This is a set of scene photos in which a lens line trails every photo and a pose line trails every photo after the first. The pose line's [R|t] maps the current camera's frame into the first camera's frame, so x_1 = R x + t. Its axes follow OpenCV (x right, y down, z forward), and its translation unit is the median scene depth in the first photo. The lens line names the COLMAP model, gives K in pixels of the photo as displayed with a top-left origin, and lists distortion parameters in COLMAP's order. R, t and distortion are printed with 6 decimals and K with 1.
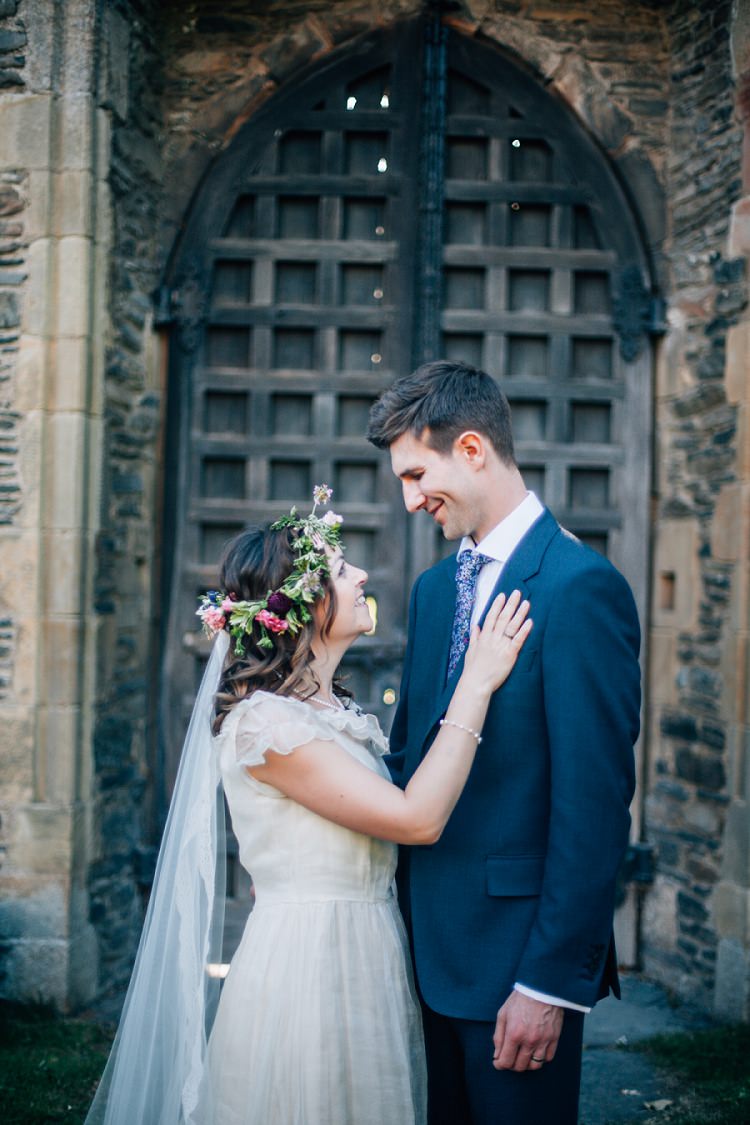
lens RADIAL K [[1602.2, 0, 375.0], [0, 1602.2, 562.5], [0, 0, 1]] dist [-0.144634, -0.030599]
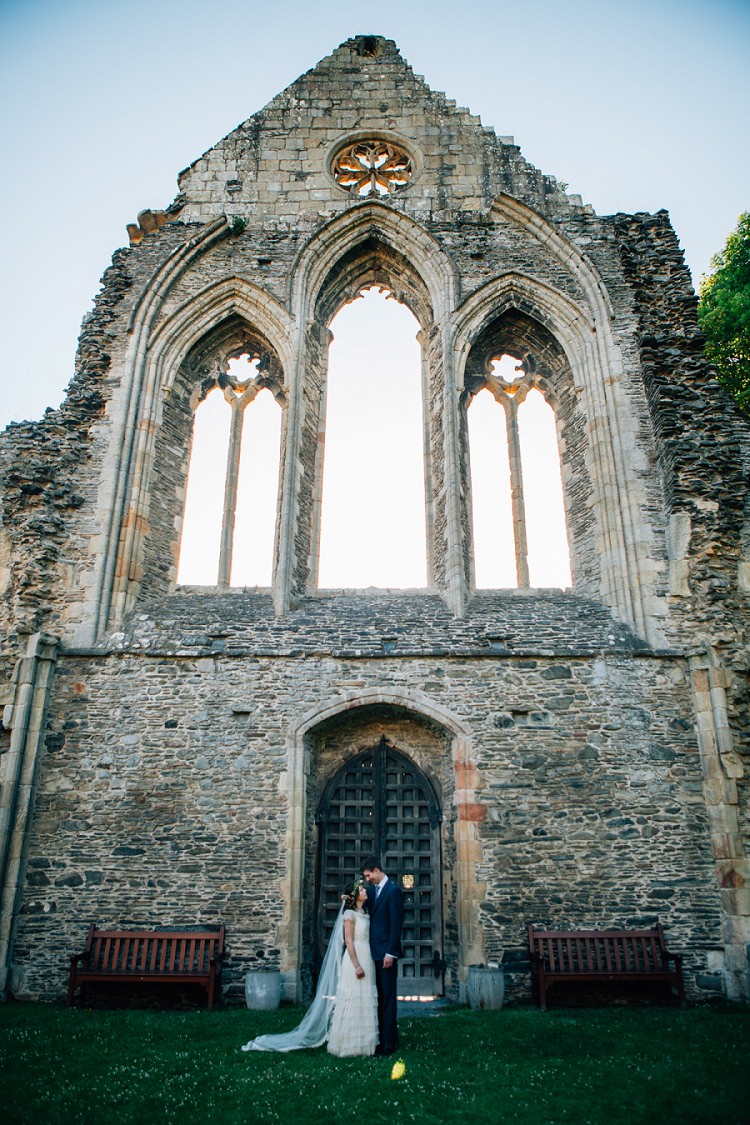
lens RADIAL K [[776.2, 0, 375.0], [0, 776.2, 562.5], [0, 0, 1]] dist [-0.126536, 0.102857]
pose [[0.999621, -0.026628, -0.007045, 0.044405], [0.021980, 0.925292, -0.378617, -0.021814], [0.016600, 0.378318, 0.925527, -1.053247]]
